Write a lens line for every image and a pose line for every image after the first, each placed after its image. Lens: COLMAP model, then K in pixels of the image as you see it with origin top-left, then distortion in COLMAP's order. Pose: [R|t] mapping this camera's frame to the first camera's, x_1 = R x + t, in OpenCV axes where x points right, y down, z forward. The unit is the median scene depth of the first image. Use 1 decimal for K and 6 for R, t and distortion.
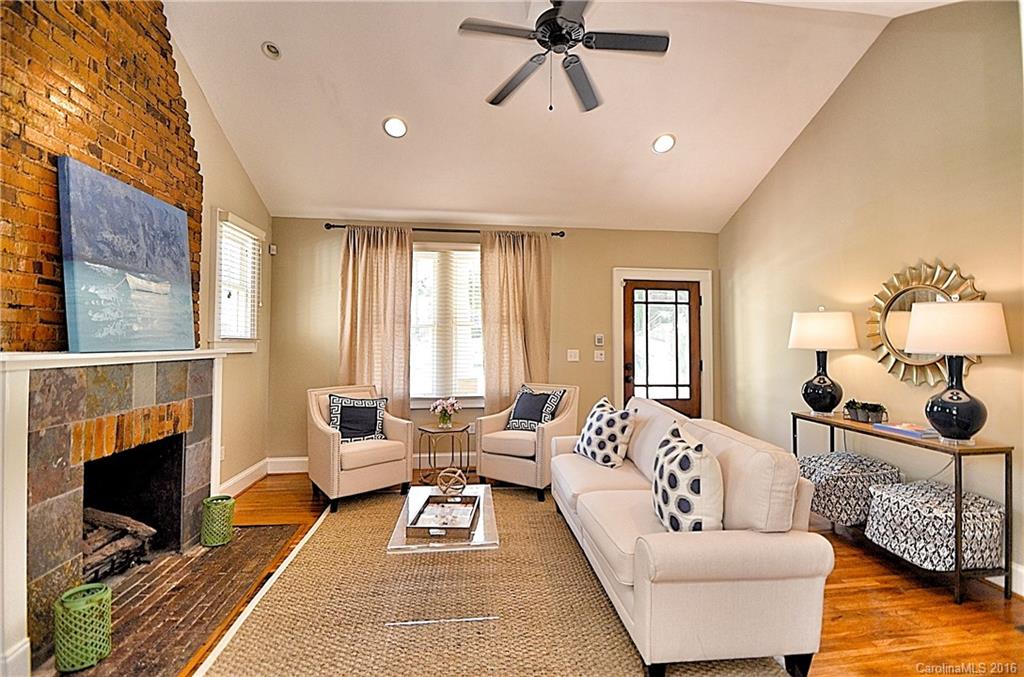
lens RADIAL K [[447.9, 0, 511.4], [0, 447.9, 329.9], [0, 0, 1]] dist [0.019391, -0.020253]
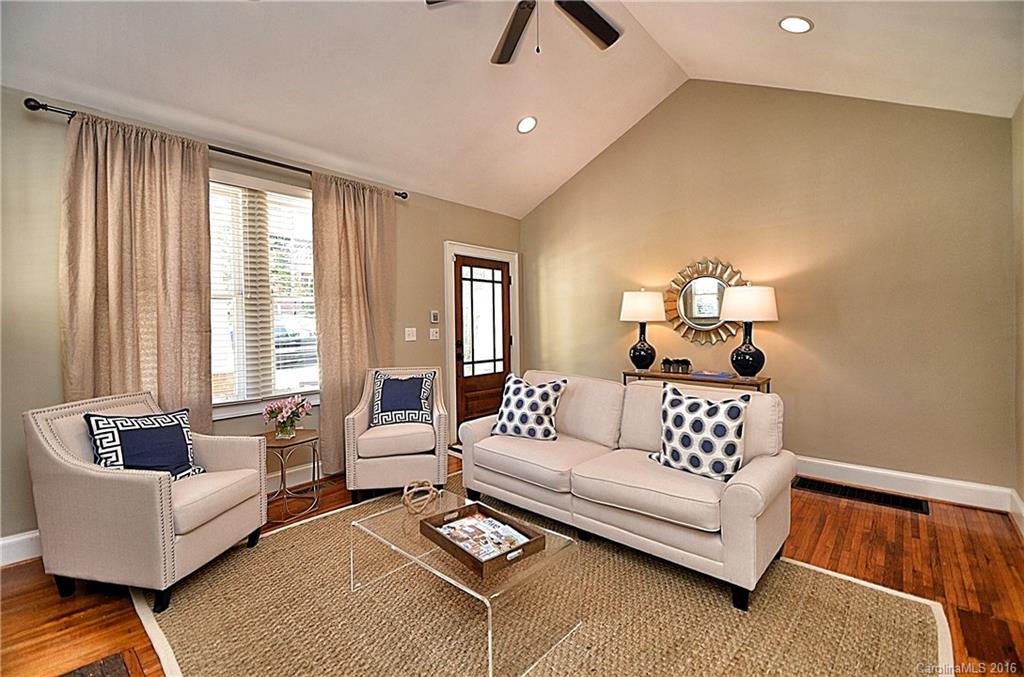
lens RADIAL K [[447.3, 0, 512.4], [0, 447.3, 328.5], [0, 0, 1]] dist [0.000895, -0.005704]
pose [[0.745720, -0.020476, 0.665945, -0.429145], [-0.001764, 0.999463, 0.032706, 0.022041], [-0.666257, -0.025564, 0.745284, 0.278976]]
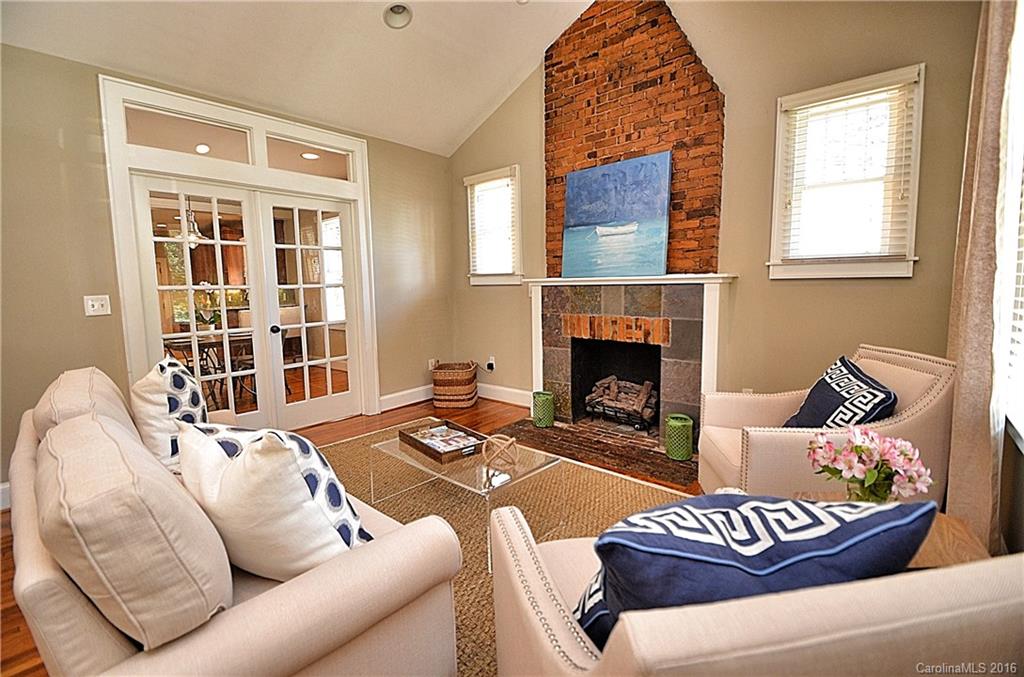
lens RADIAL K [[447.9, 0, 511.4], [0, 447.9, 329.9], [0, 0, 1]] dist [0.019391, -0.020253]
pose [[-0.746612, 0.073754, -0.661158, 0.275441], [0.032778, 0.996707, 0.074171, 0.069541], [0.664451, 0.033706, -0.746571, 1.303667]]
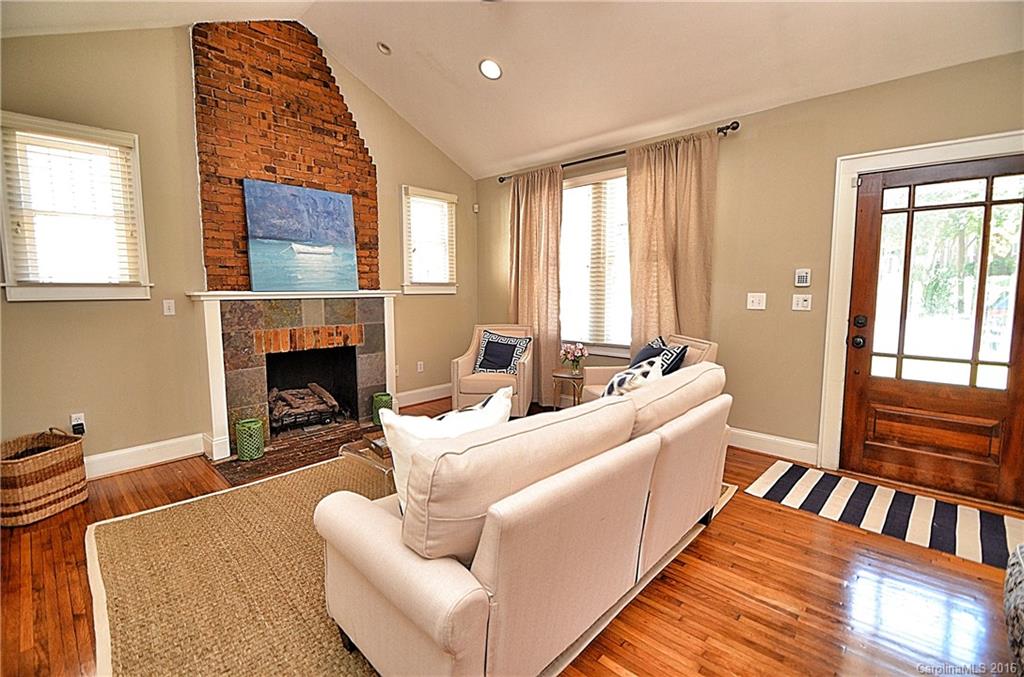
lens RADIAL K [[447.9, 0, 511.4], [0, 447.9, 329.9], [0, 0, 1]] dist [0.019391, -0.020253]
pose [[0.644253, 0.066229, -0.761939, 0.602355], [0.027374, 0.993608, 0.109513, 0.019694], [0.764322, -0.091411, 0.638323, 0.356941]]
